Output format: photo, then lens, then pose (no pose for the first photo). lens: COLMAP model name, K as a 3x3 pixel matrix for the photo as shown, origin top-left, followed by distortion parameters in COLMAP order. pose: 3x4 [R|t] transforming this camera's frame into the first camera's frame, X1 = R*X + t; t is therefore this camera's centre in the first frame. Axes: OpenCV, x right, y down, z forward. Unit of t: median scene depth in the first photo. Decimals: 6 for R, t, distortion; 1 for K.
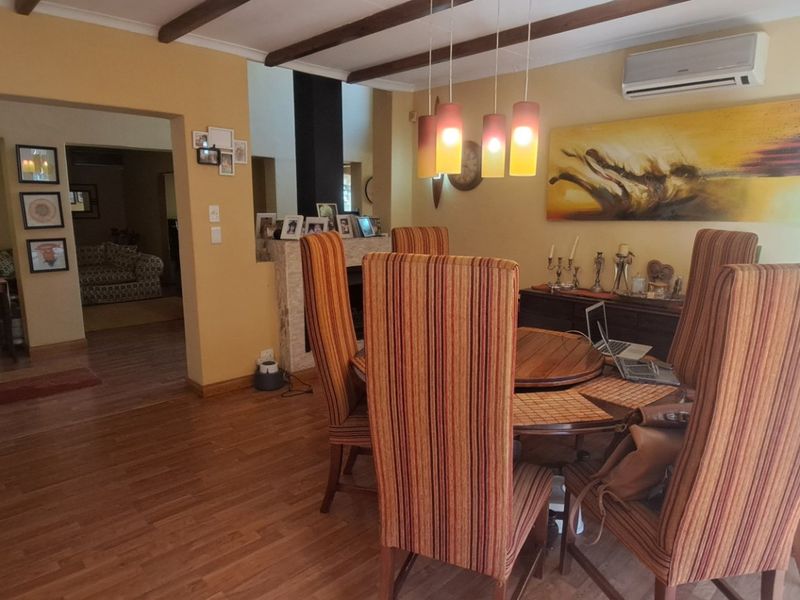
lens RADIAL K [[522.0, 0, 400.0], [0, 522.0, 300.0], [0, 0, 1]] dist [-0.005558, -0.001440]
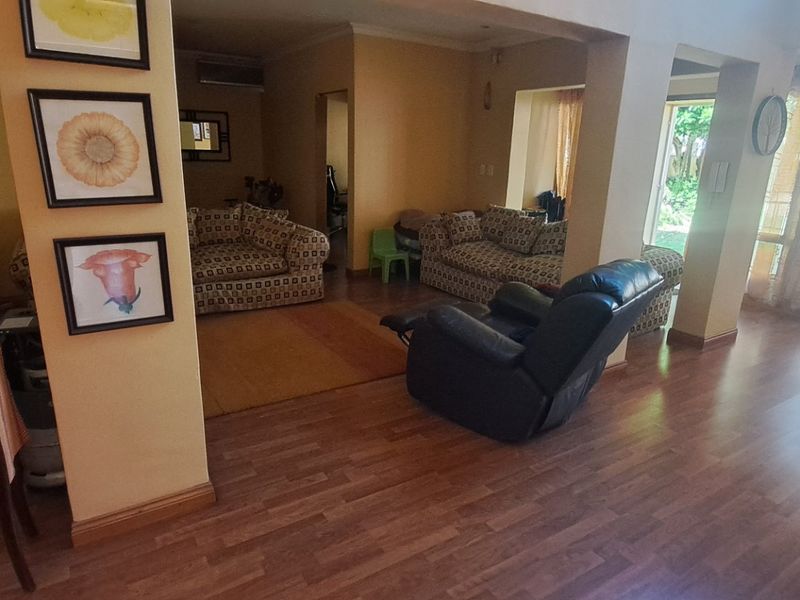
lens RADIAL K [[522.0, 0, 400.0], [0, 522.0, 300.0], [0, 0, 1]] dist [-0.005558, -0.001440]
pose [[0.979323, 0.081853, -0.185006, -0.420880], [-0.063161, 0.992489, 0.104770, -0.121138], [0.192192, -0.090919, 0.977137, 0.686833]]
